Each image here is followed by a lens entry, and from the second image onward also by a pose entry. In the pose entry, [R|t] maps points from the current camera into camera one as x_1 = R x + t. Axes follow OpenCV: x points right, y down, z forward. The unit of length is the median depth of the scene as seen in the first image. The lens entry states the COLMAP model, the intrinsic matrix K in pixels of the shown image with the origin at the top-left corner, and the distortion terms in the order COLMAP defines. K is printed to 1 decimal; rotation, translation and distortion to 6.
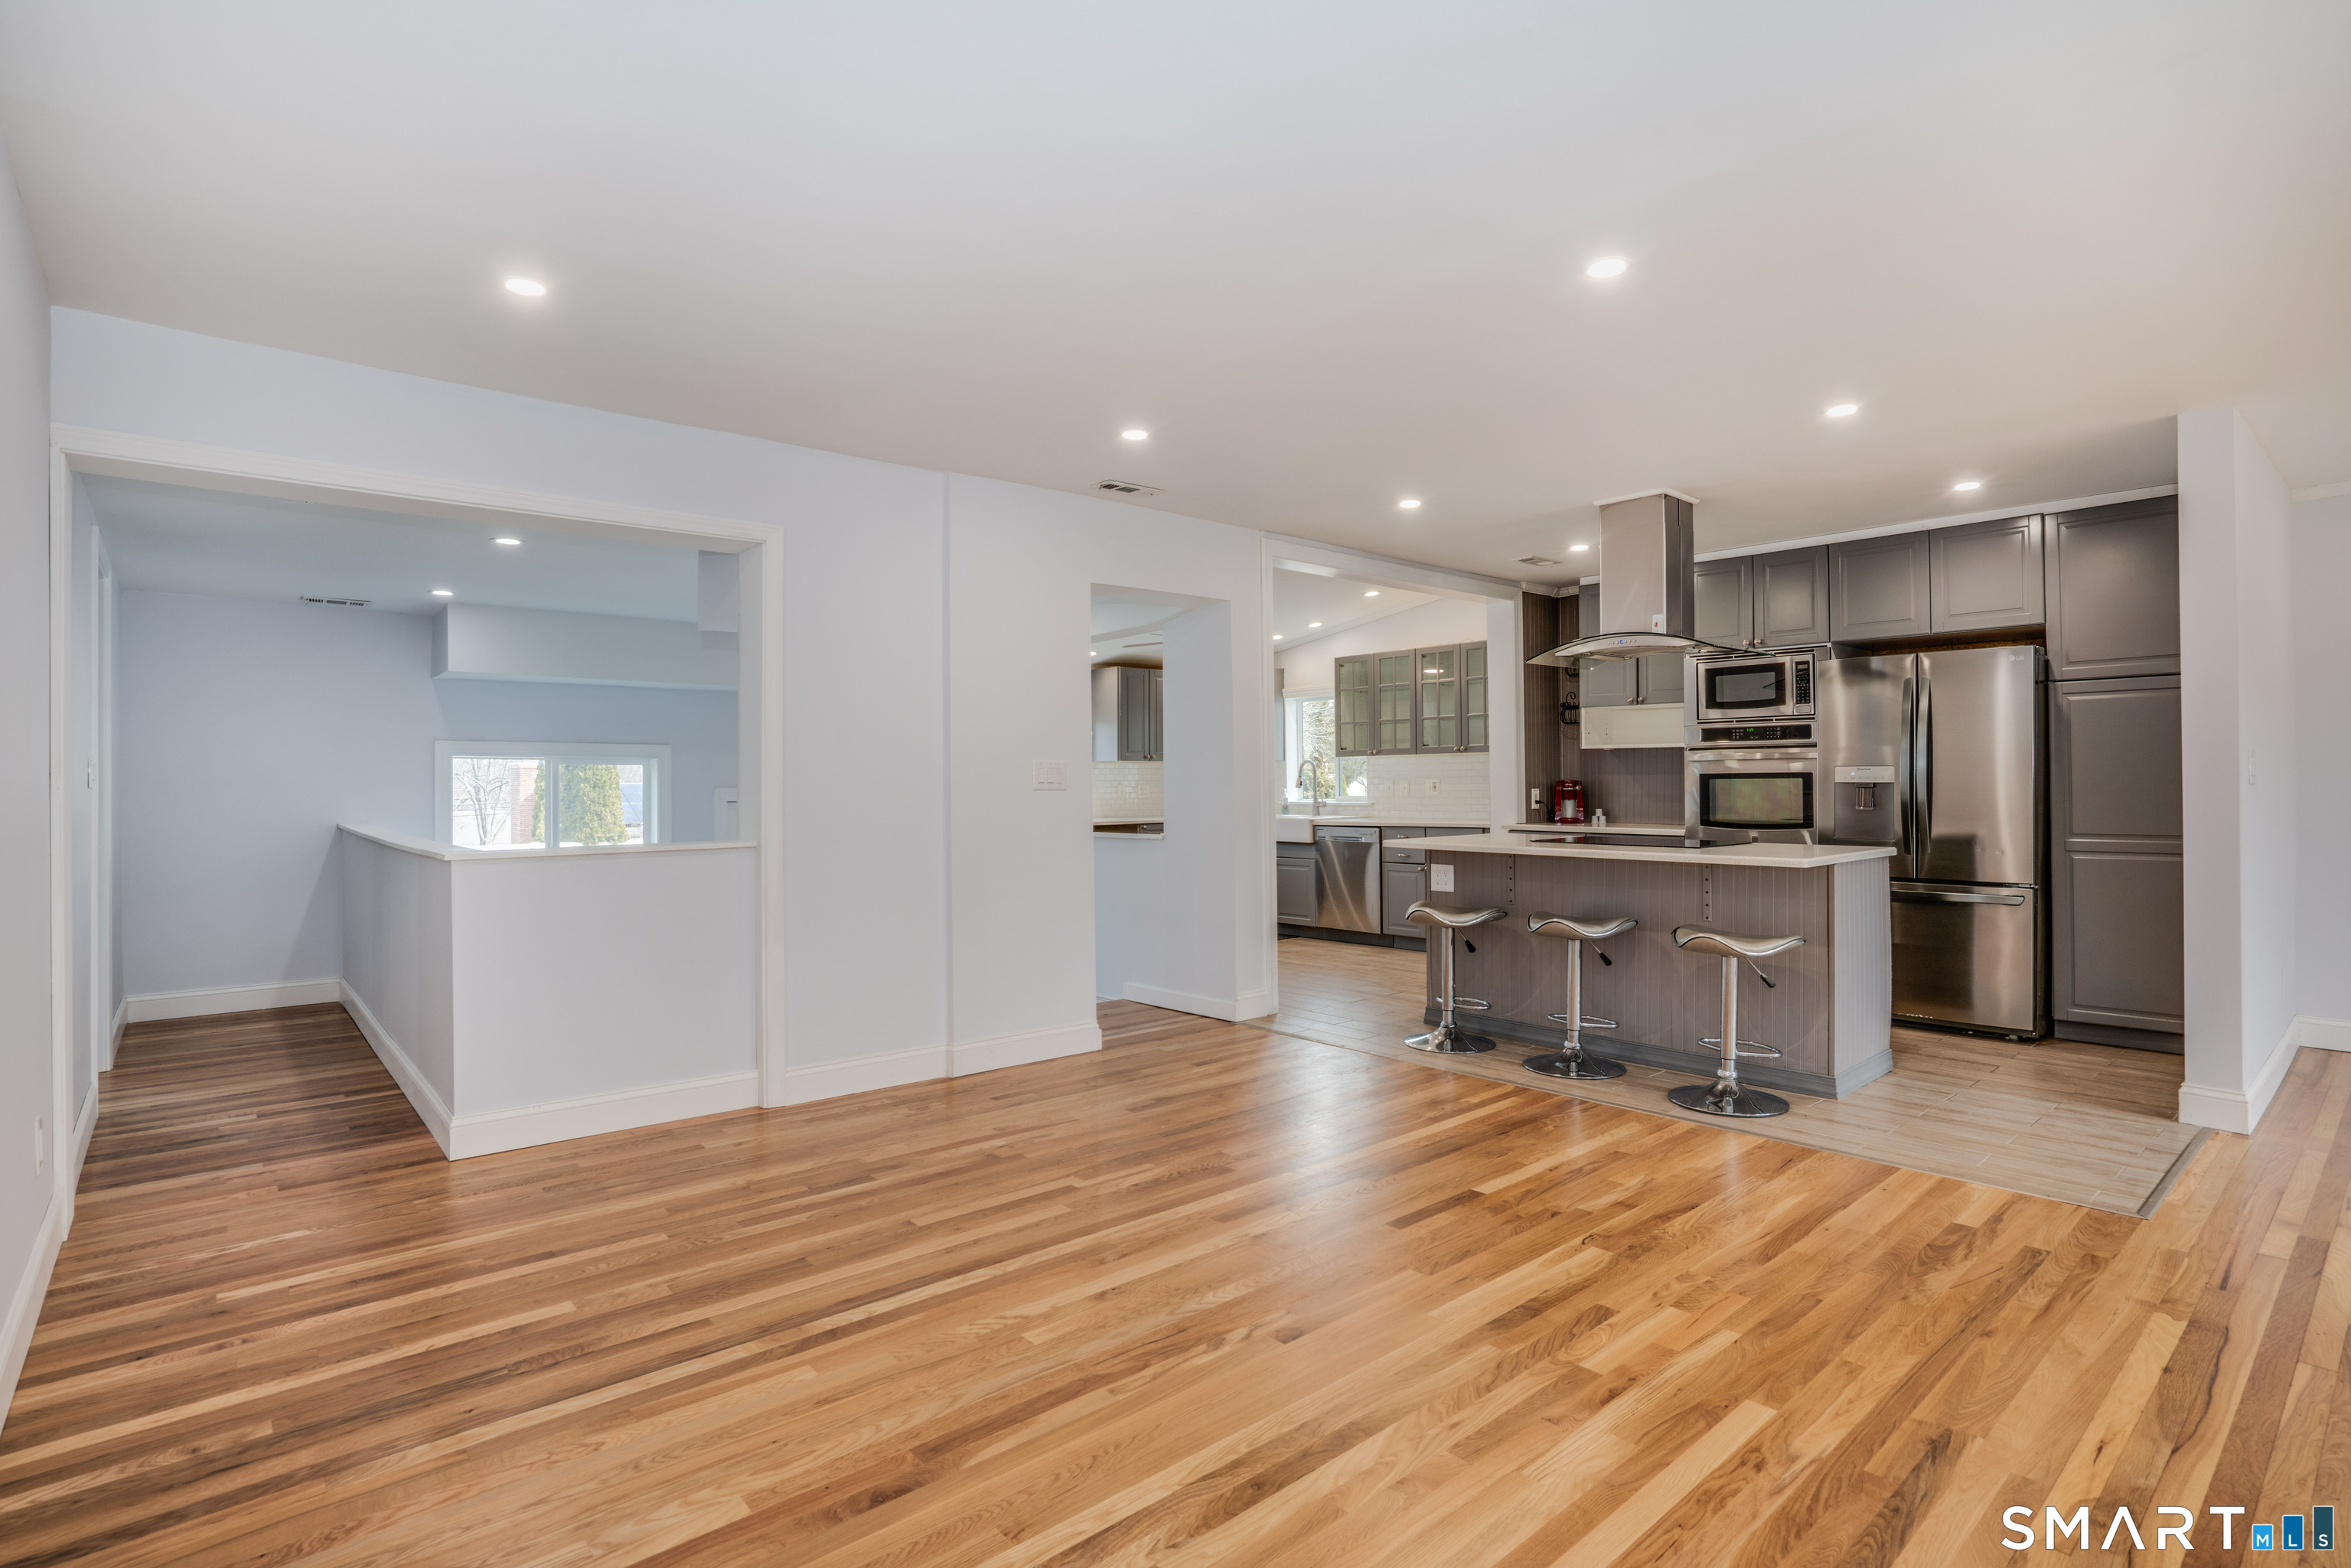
lens RADIAL K [[1157.3, 0, 1179.1], [0, 1157.3, 782.0], [0, 0, 1]] dist [-0.050799, 0.025338]
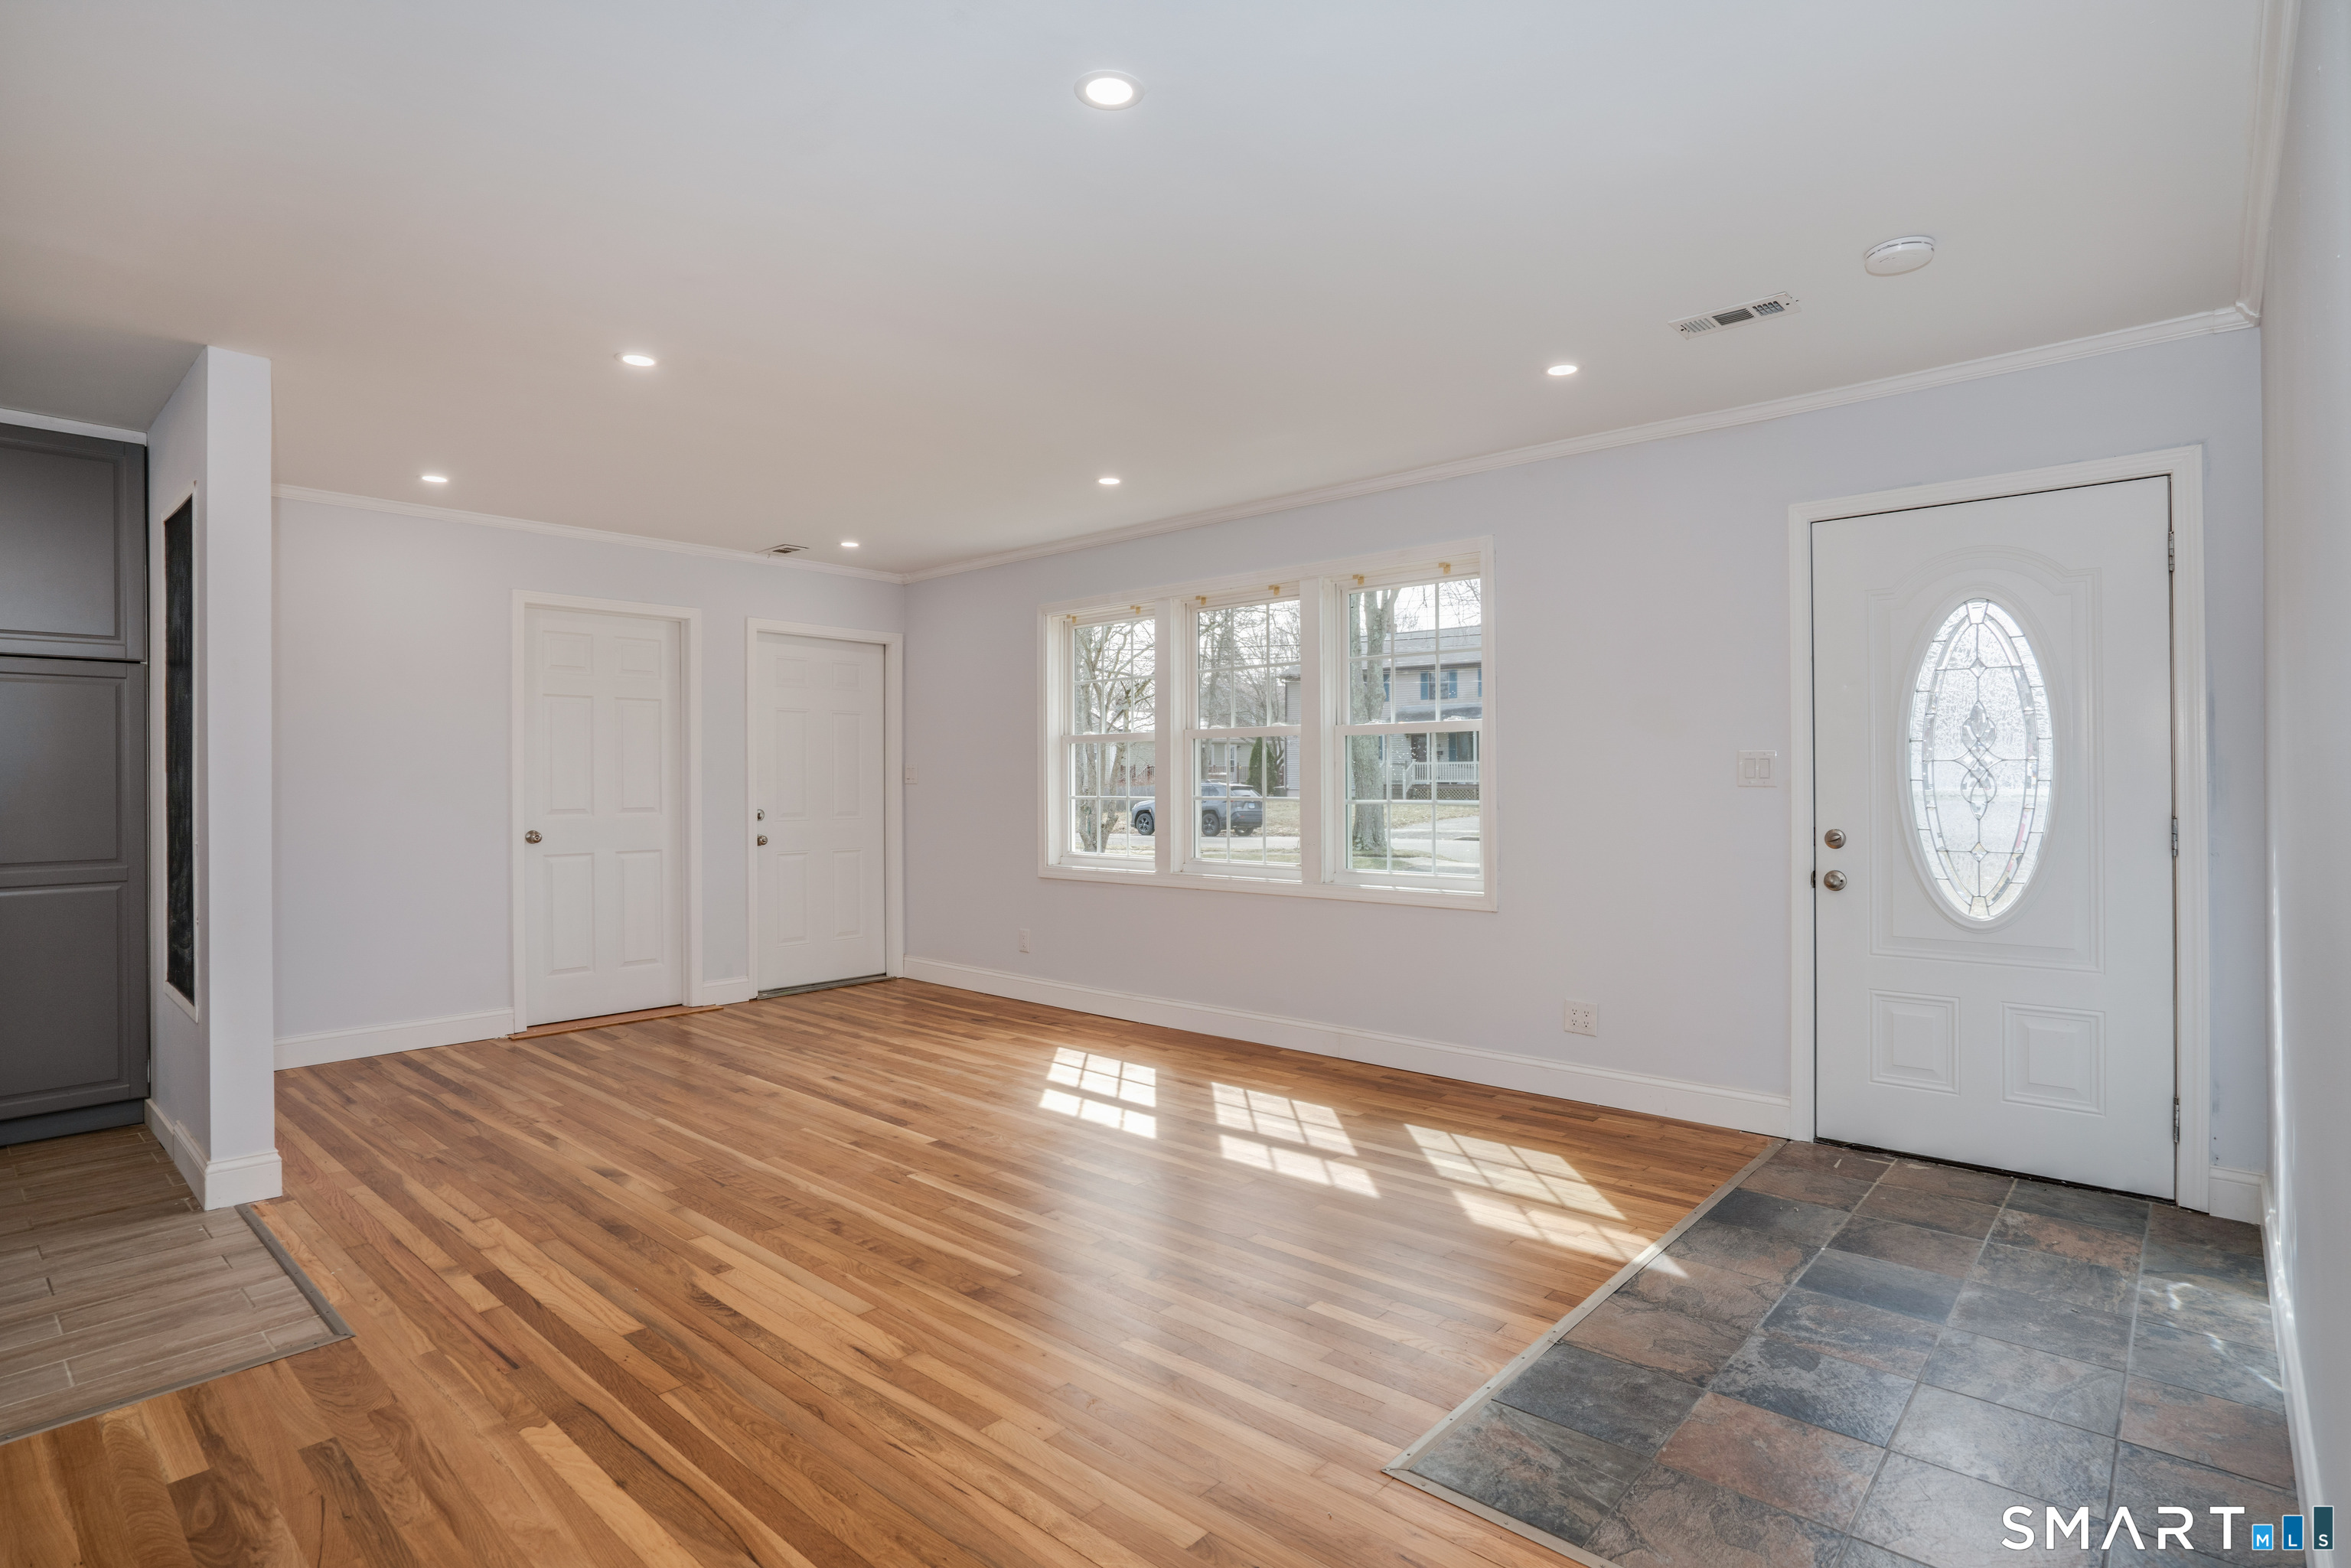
lens RADIAL K [[1167.8, 0, 1178.7], [0, 1167.8, 778.5], [0, 0, 1]] dist [-0.037754, 0.017815]
pose [[-0.120033, 0.009170, 0.992727, -0.018230], [0.003557, 0.999955, -0.008807, -0.001608], [-0.992763, 0.002474, -0.120061, 0.289964]]
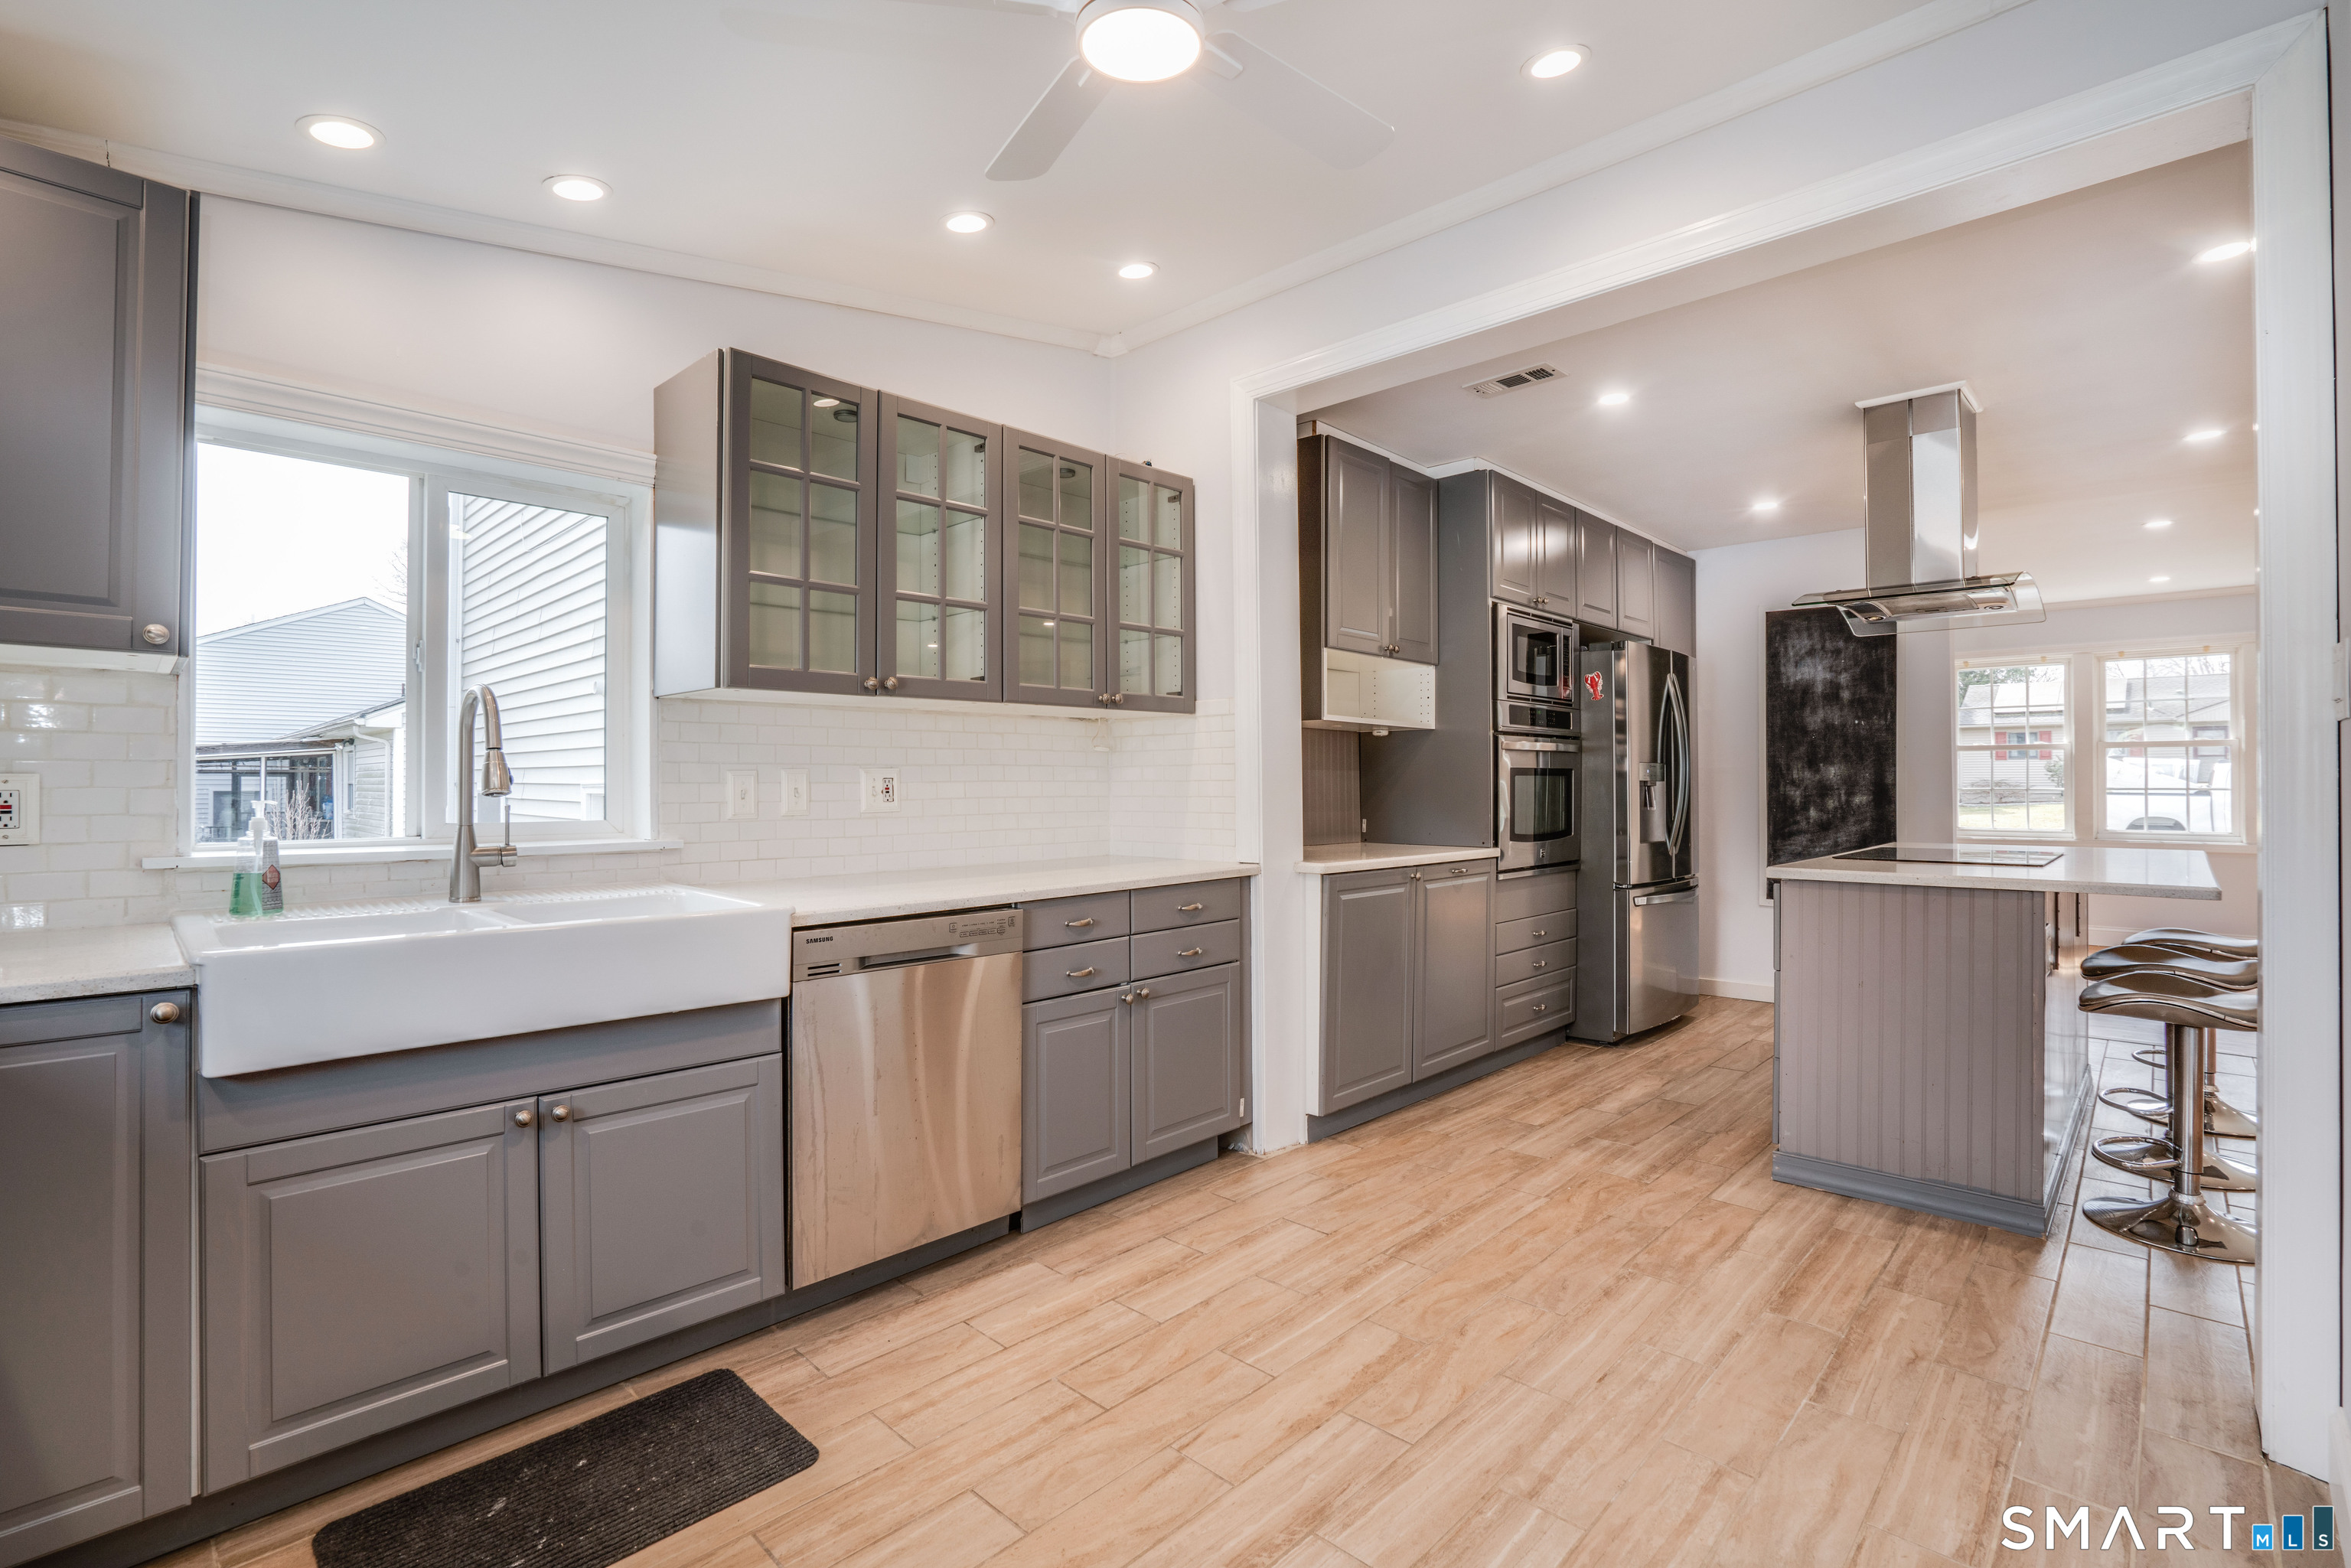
lens RADIAL K [[1063.9, 0, 1175.5], [0, 1063.9, 784.0], [0, 0, 1]] dist [-0.058088, 0.014606]
pose [[-0.079235, 0.004114, 0.996847, -0.228402], [0.000056, 0.999992, -0.004122, 0.006475], [-0.996856, -0.000271, -0.079235, 1.502270]]
